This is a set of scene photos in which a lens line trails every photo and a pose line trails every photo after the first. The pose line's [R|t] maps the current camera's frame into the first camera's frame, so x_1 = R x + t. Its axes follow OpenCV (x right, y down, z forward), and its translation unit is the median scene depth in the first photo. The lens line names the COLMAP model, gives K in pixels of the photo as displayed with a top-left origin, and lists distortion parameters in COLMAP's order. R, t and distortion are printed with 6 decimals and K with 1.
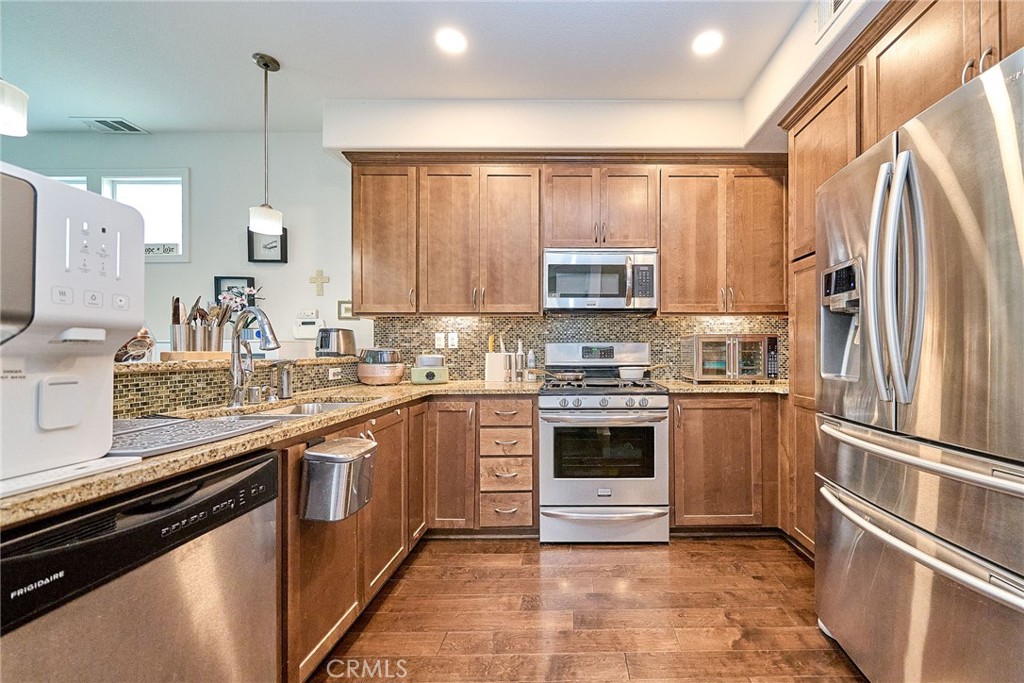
lens RADIAL K [[404.0, 0, 585.0], [0, 404.0, 348.9], [0, 0, 1]] dist [0.000327, -0.000018]
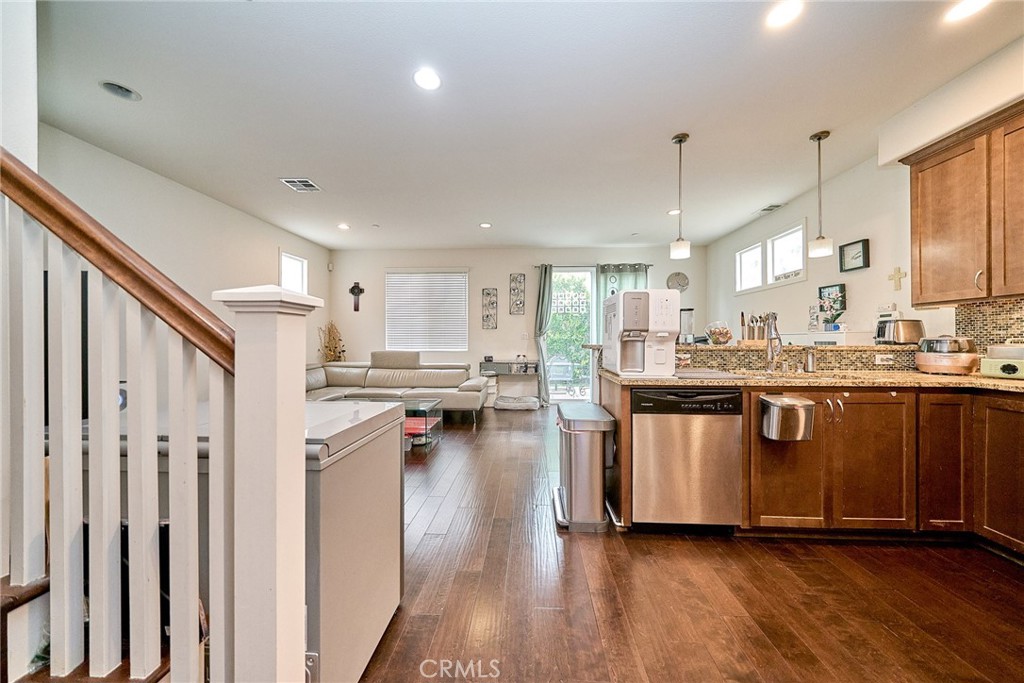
lens RADIAL K [[351.2, 0, 507.8], [0, 351.2, 340.7], [0, 0, 1]] dist [-0.000795, -0.000081]
pose [[-0.078089, 0.004223, -0.996937, 0.446452], [0.004243, 0.999983, 0.003904, -0.000920], [0.996937, -0.003925, -0.078106, 0.001939]]
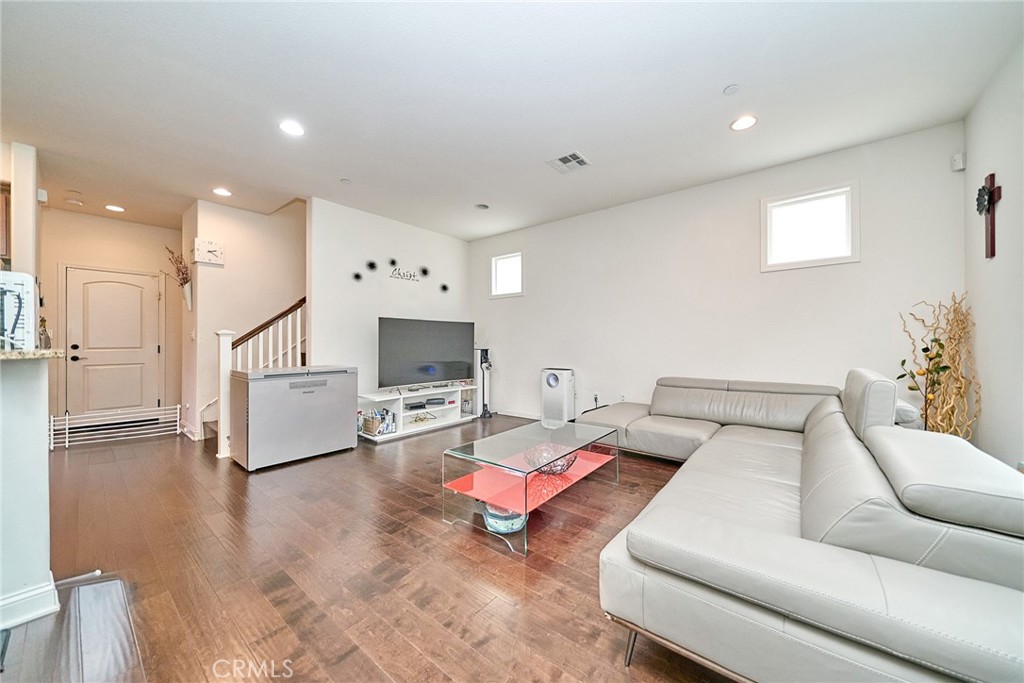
lens RADIAL K [[354.6, 0, 525.9], [0, 354.6, 341.0], [0, 0, 1]] dist [-0.000427, -0.000061]
pose [[-0.785299, 0.004280, 0.619102, -1.567020], [0.000572, 0.999981, -0.006188, 0.007651], [-0.619116, -0.004505, -0.785286, 0.139931]]
